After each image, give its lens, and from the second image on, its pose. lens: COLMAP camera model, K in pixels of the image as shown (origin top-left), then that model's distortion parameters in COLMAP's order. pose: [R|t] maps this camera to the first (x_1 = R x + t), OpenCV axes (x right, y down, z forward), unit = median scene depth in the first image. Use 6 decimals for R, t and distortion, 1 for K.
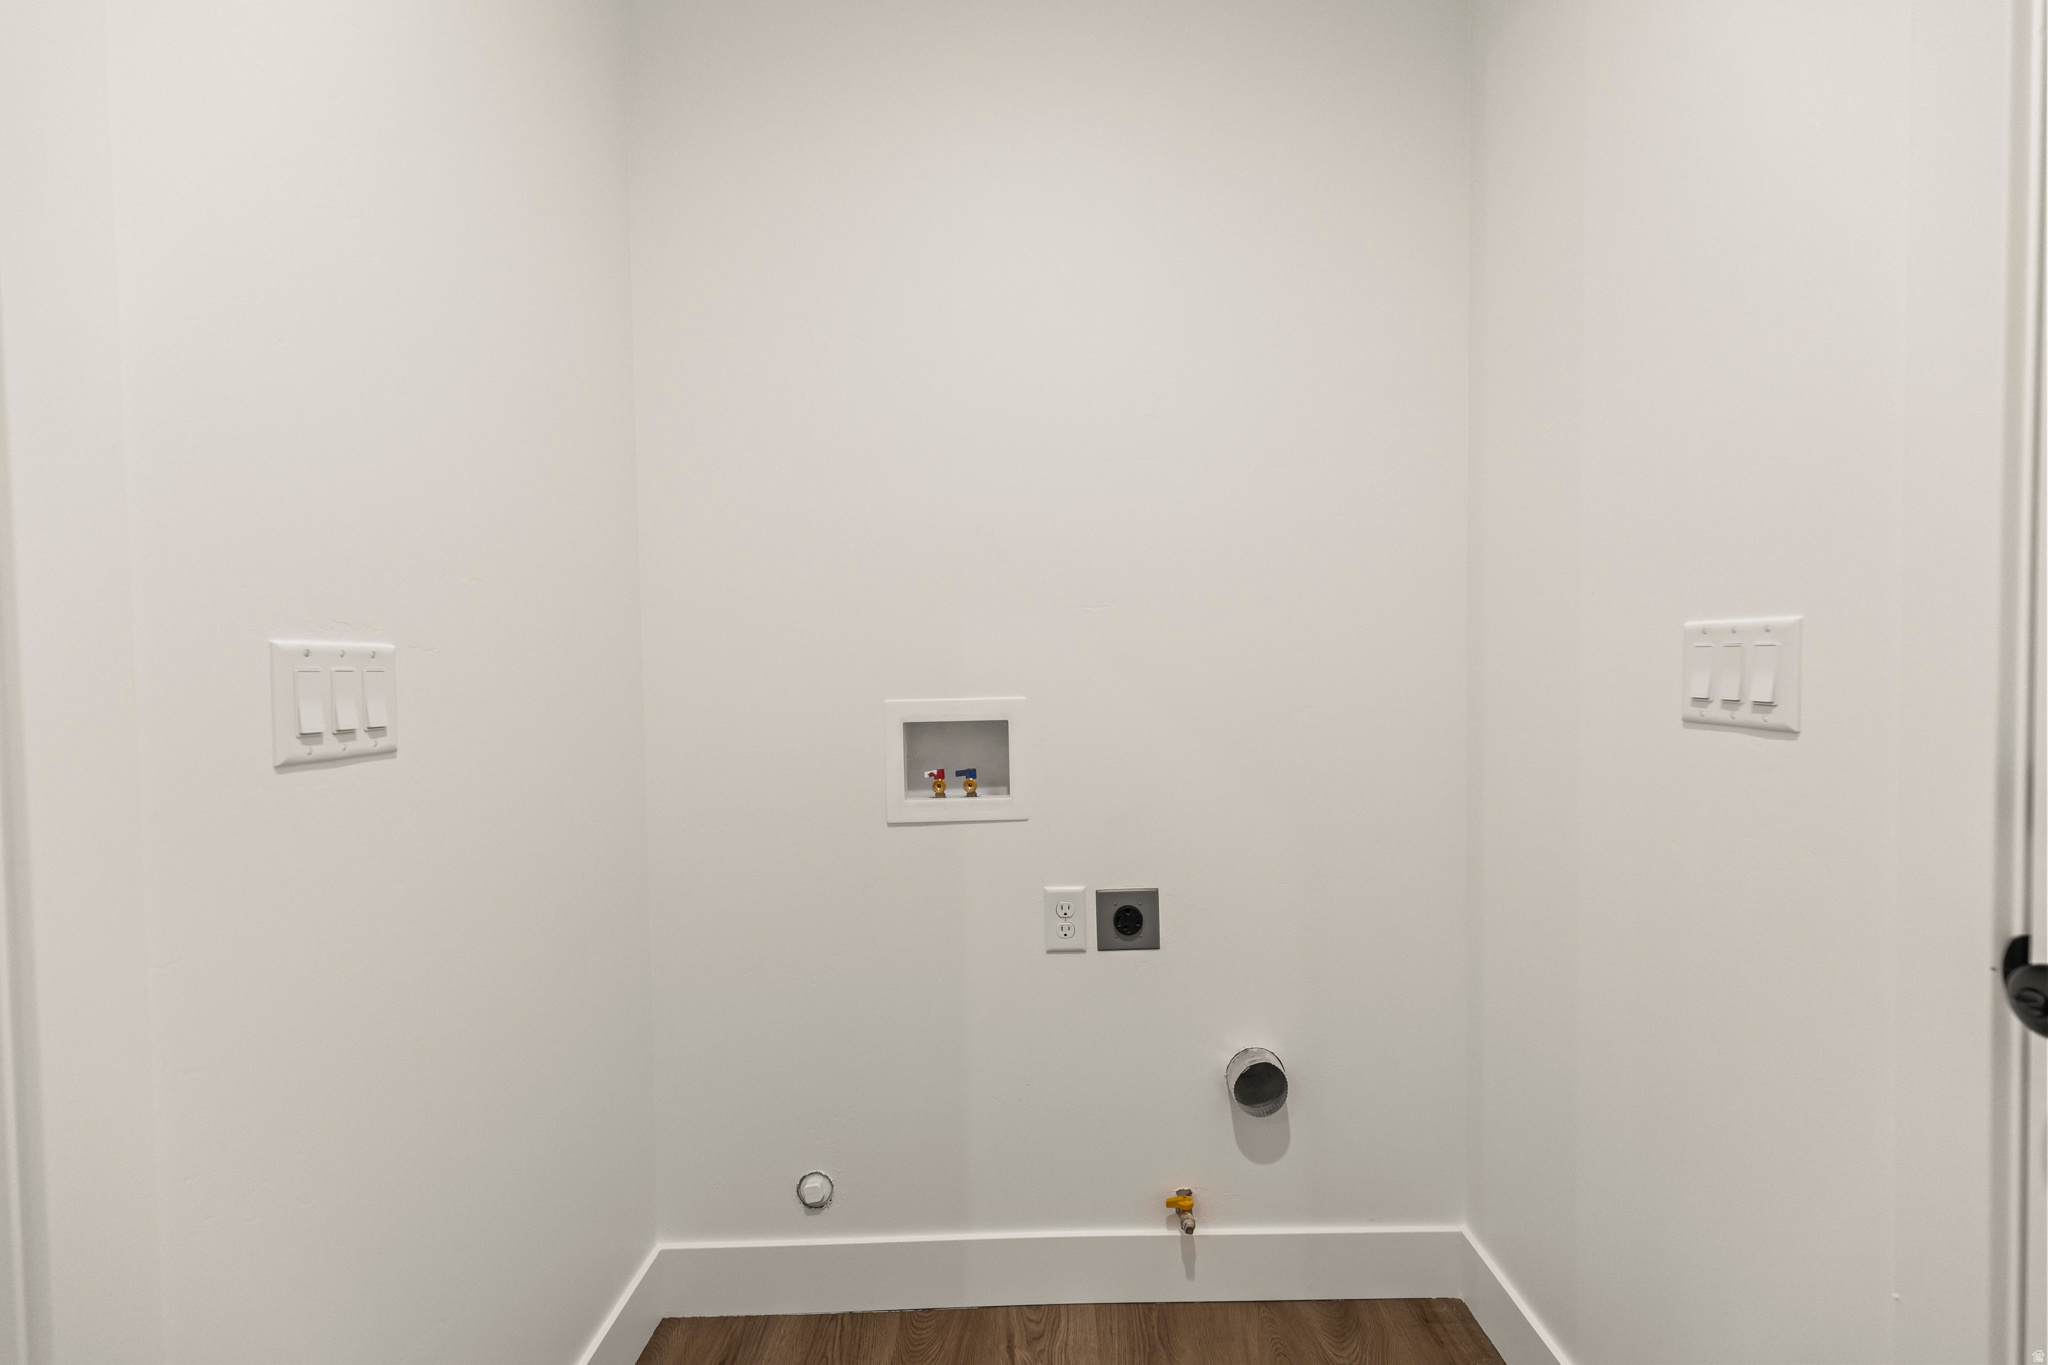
lens RADIAL K [[928.1, 0, 1015.0], [0, 928.1, 694.7], [0, 0, 1]] dist [0.013058, -0.002486]
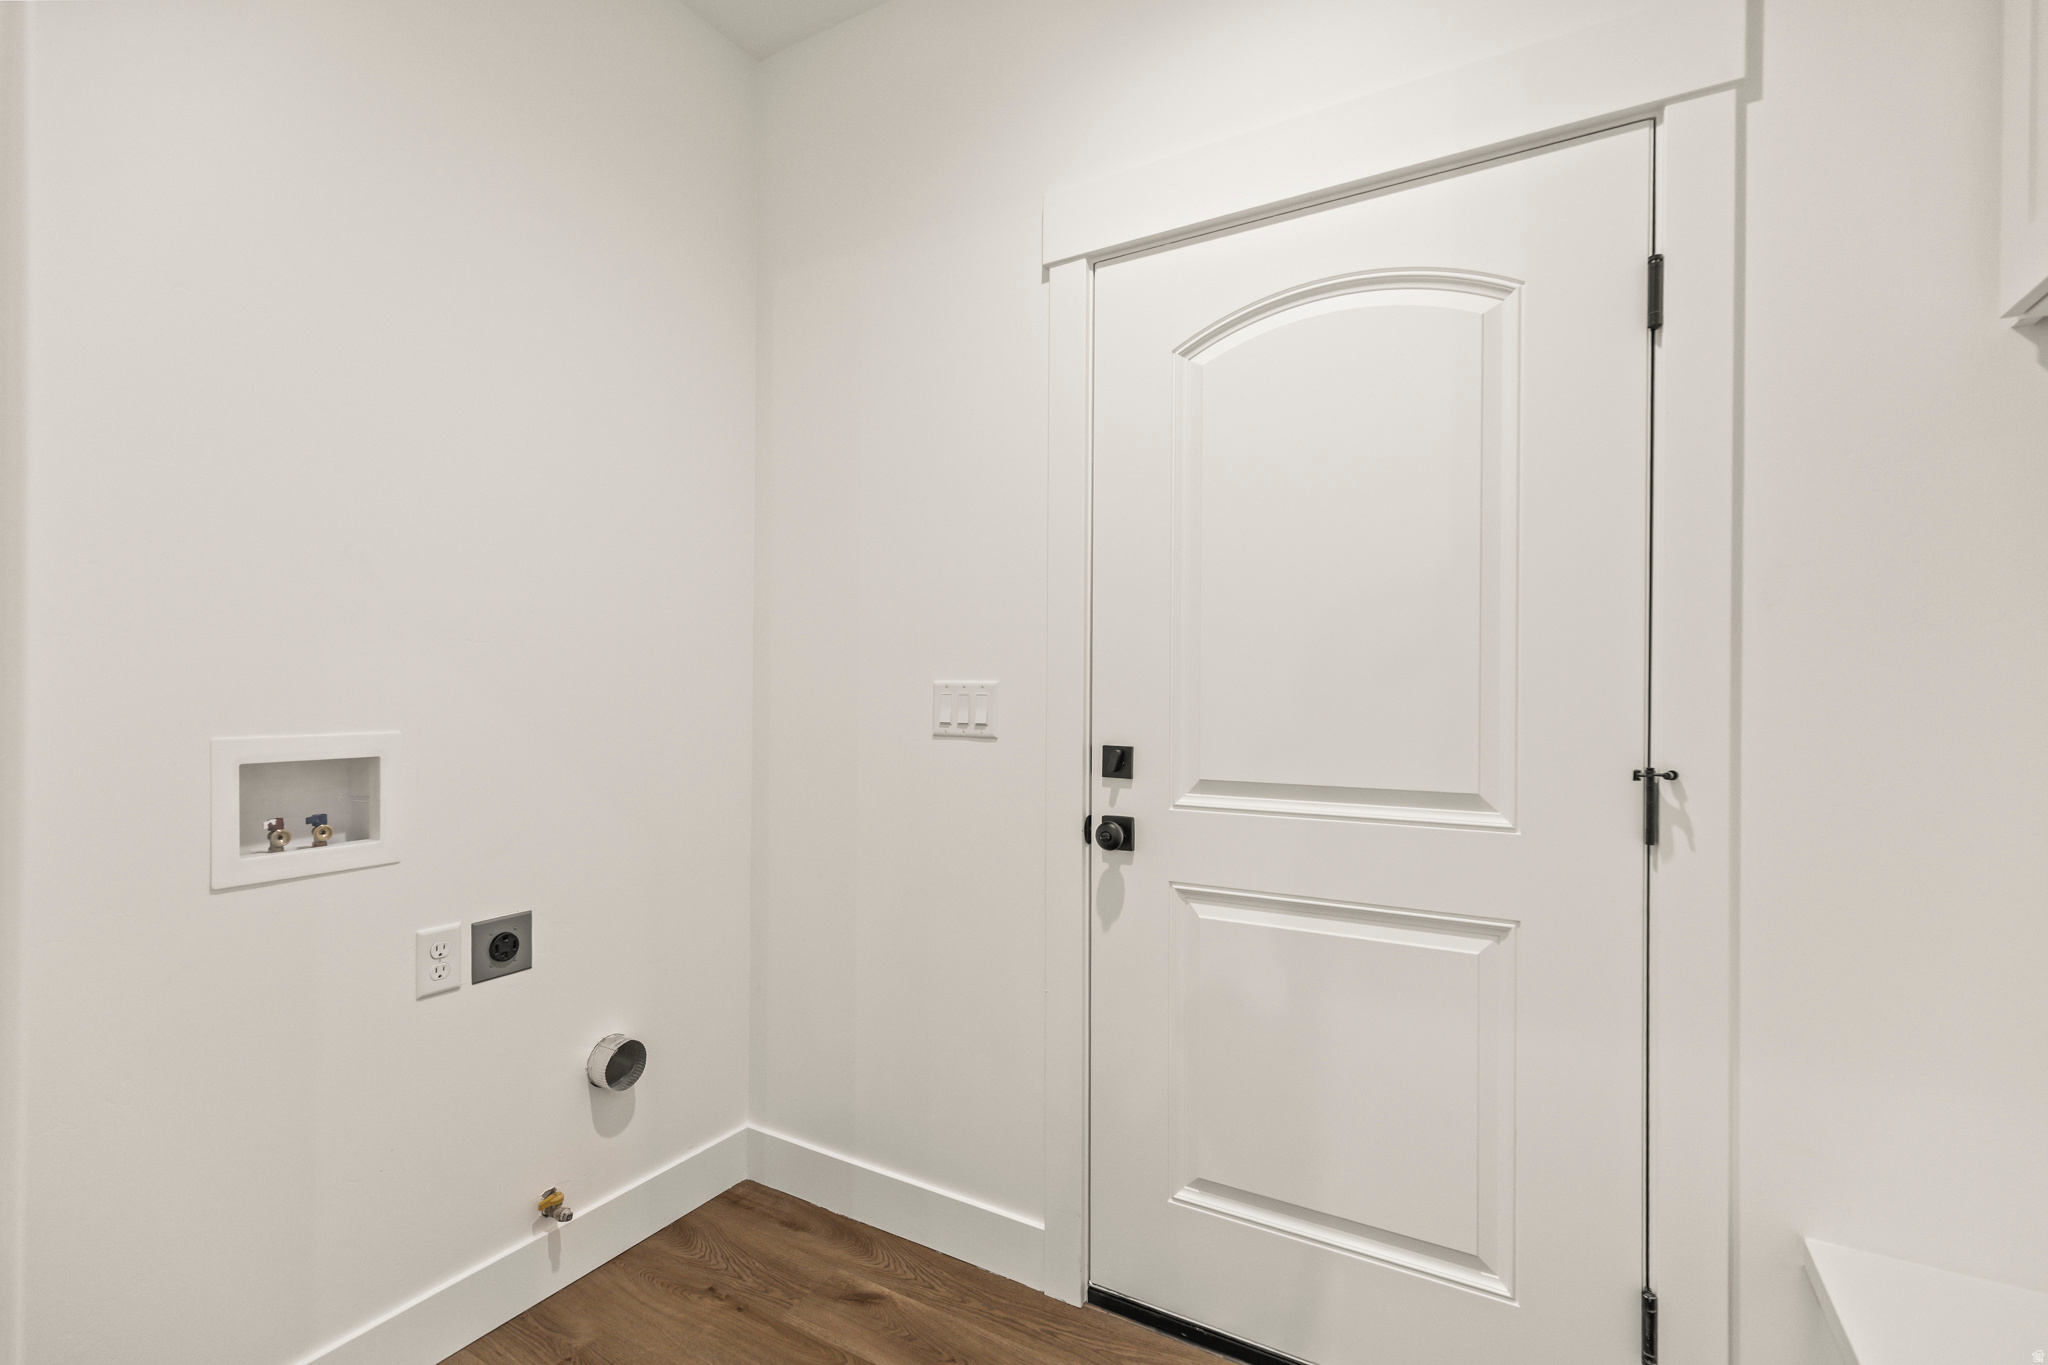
lens RADIAL K [[928.1, 0, 1028.2], [0, 928.1, 698.0], [0, 0, 1]] dist [0.013058, -0.002486]
pose [[0.494947, 0.017387, 0.868749, -0.495479], [0.019309, 0.999333, -0.031002, 0.009756], [-0.868709, 0.032119, 0.494281, -0.028246]]
